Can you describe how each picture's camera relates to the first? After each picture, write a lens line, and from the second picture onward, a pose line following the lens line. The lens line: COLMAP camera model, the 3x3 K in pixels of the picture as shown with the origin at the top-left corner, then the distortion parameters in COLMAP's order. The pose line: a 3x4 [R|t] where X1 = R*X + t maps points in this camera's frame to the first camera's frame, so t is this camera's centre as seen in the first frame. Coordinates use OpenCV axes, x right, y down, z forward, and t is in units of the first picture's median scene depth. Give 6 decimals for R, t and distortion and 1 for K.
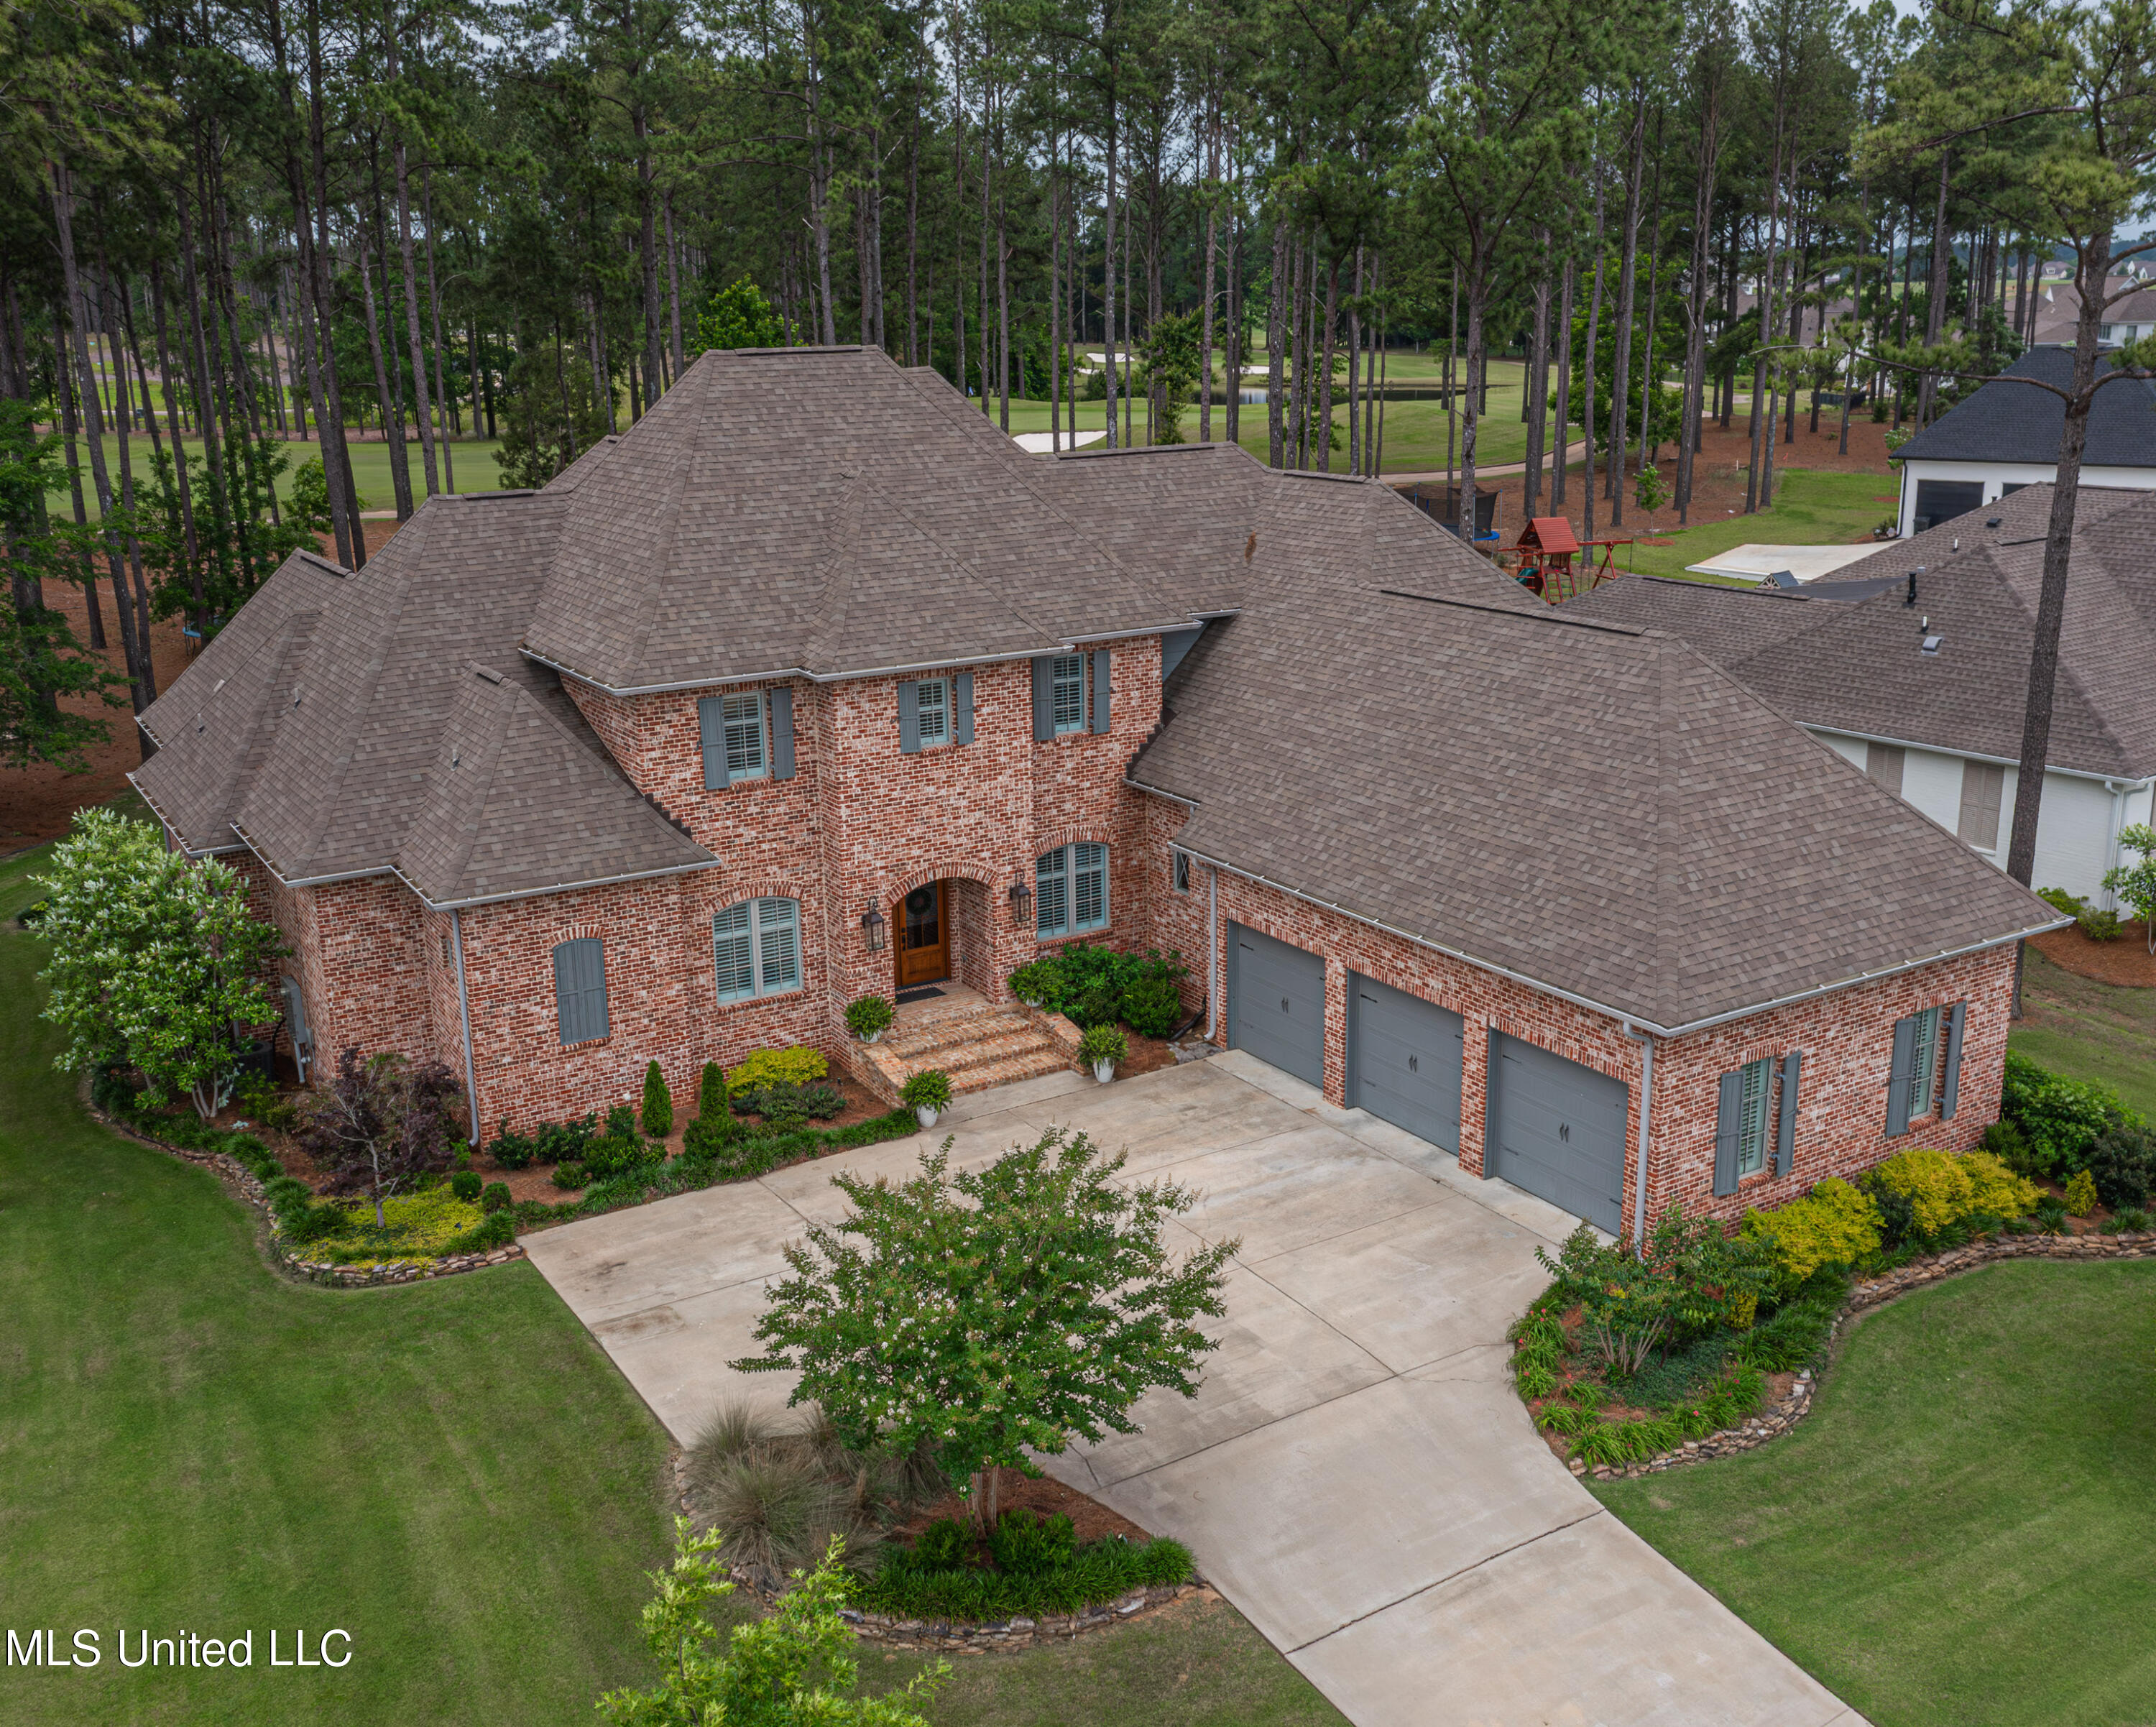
lens RADIAL K [[2053.8, 0, 1089.9], [0, 2053.8, 850.5], [0, 0, 1]] dist [0.005281, 0.000000]
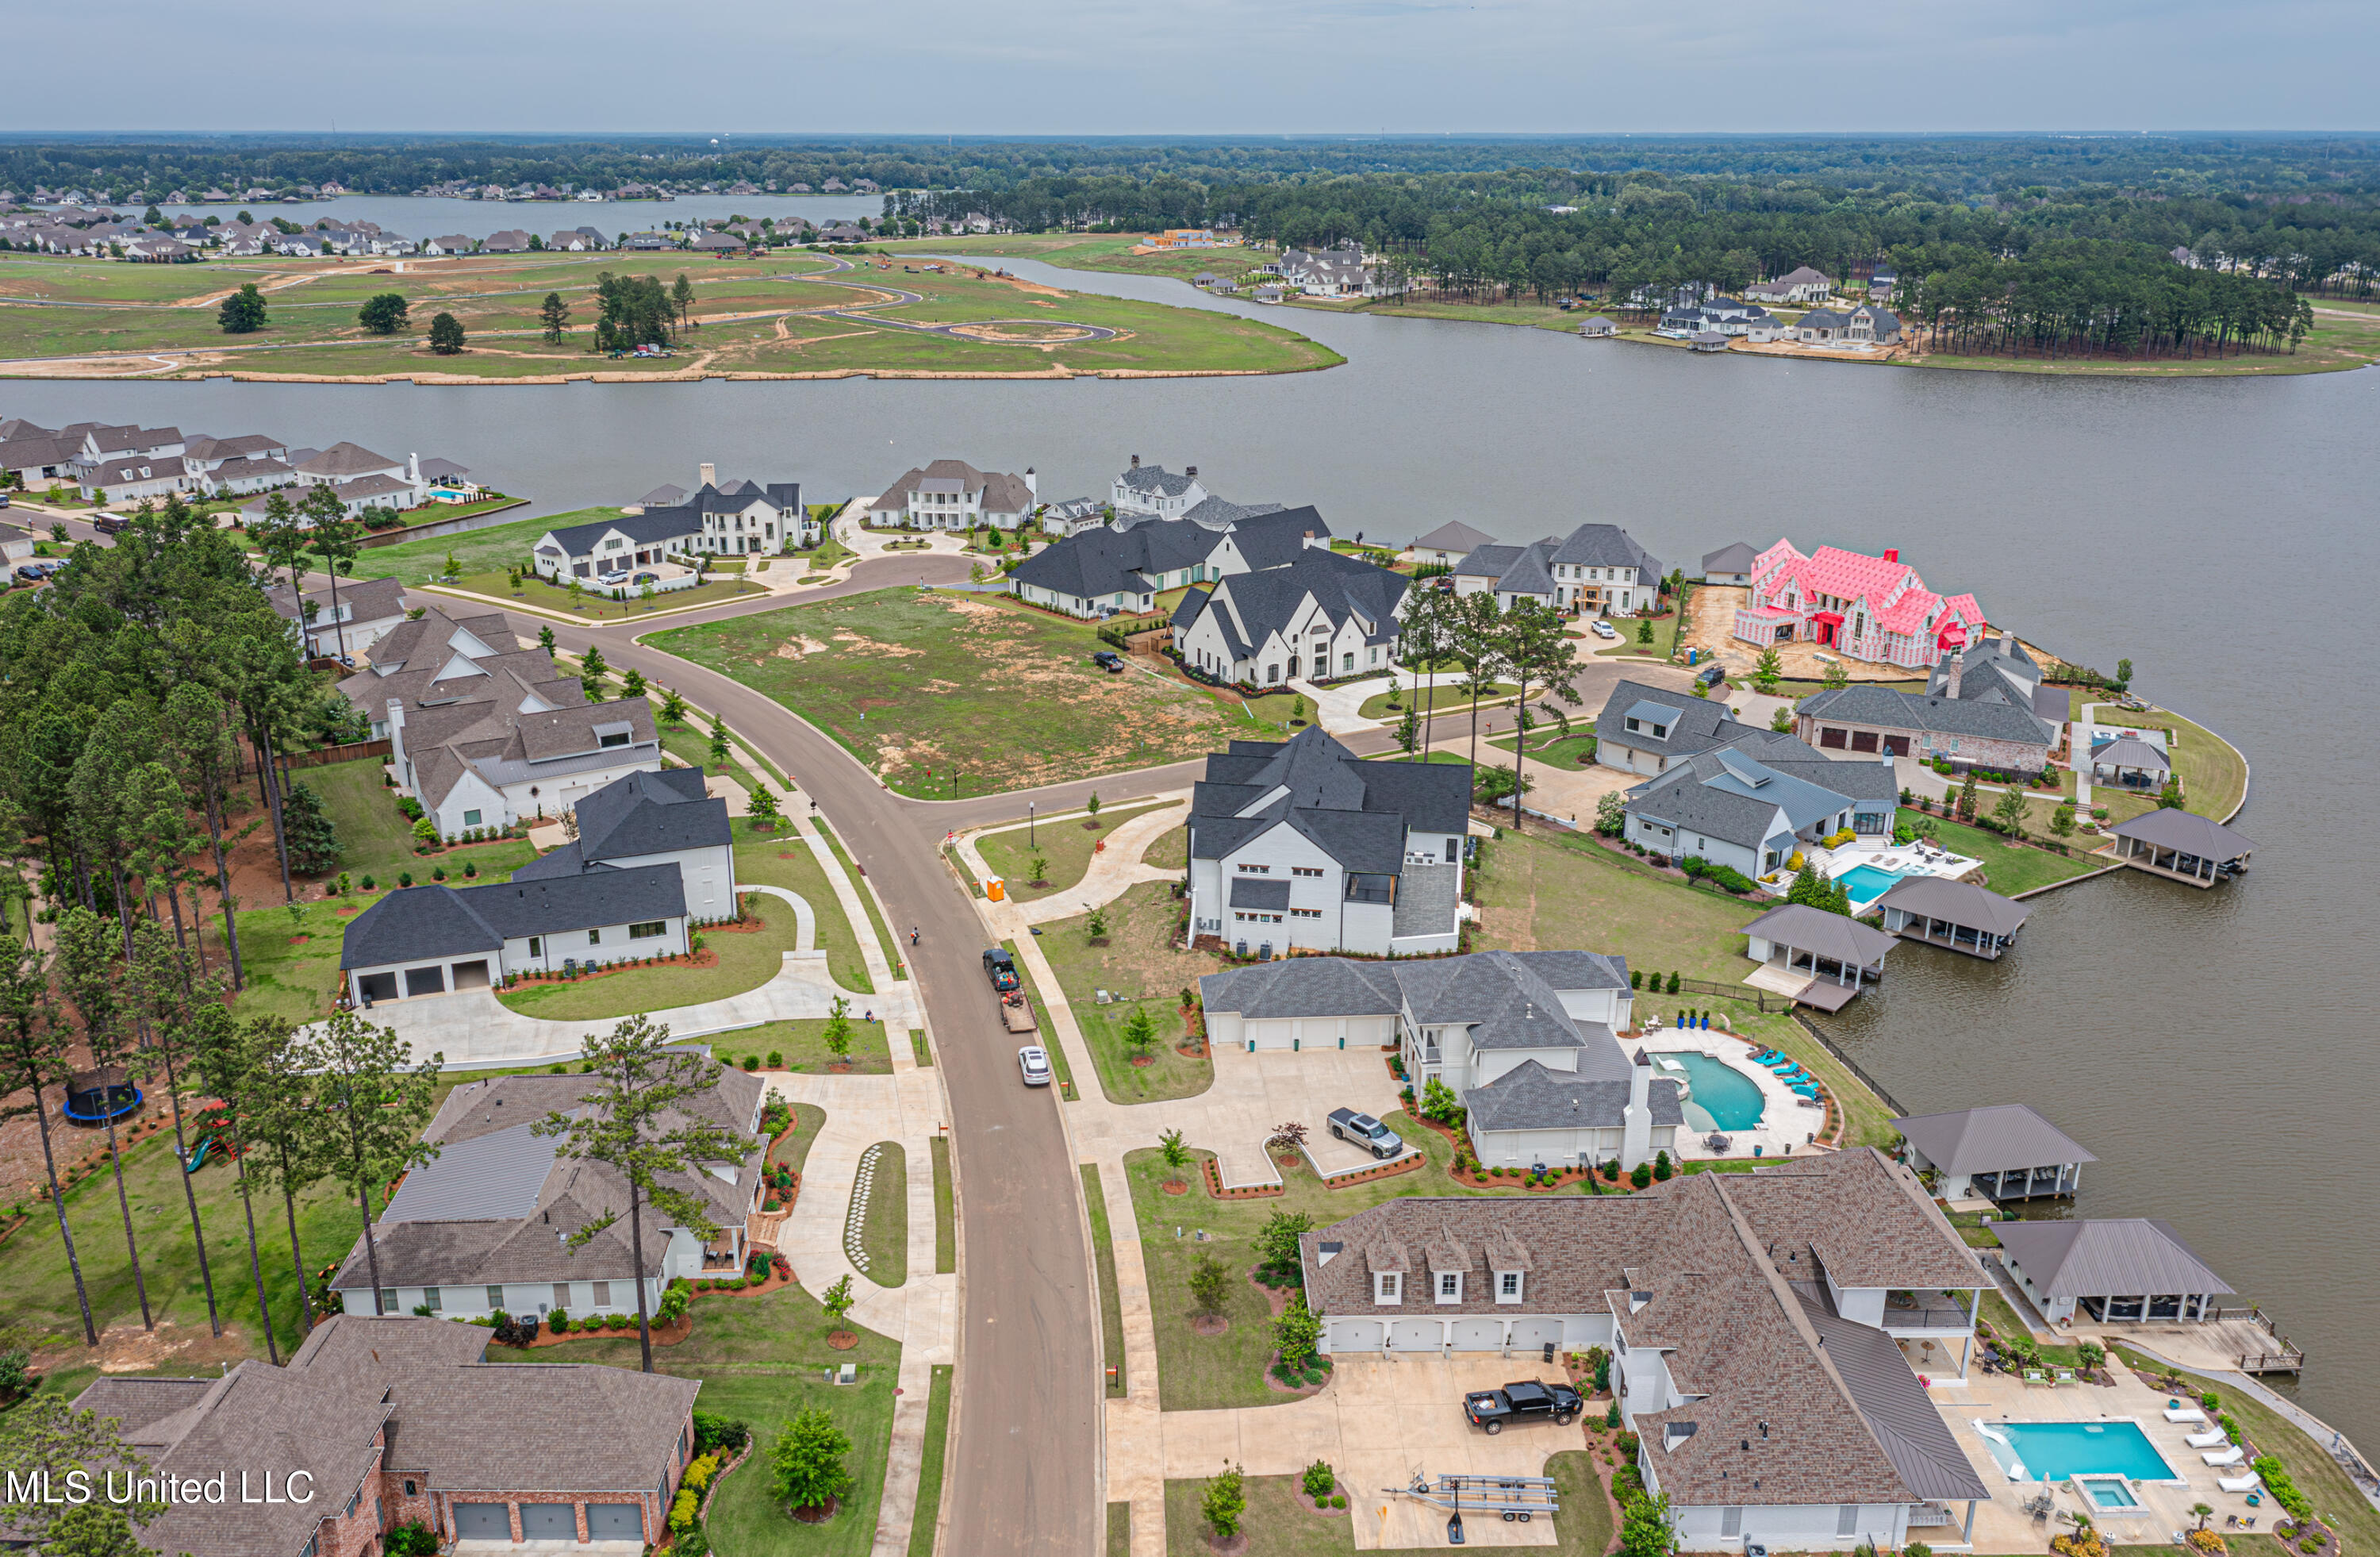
lens RADIAL K [[1869.8, 0, 1185.7], [0, 1869.8, 772.9], [0, 0, 1]] dist [-0.000369, -0.010686]
pose [[0.534163, -0.258999, 0.804729, -1.322293], [0.211306, 0.962602, 0.169549, -1.271109], [-0.818547, 0.079477, 0.568915, -1.517129]]
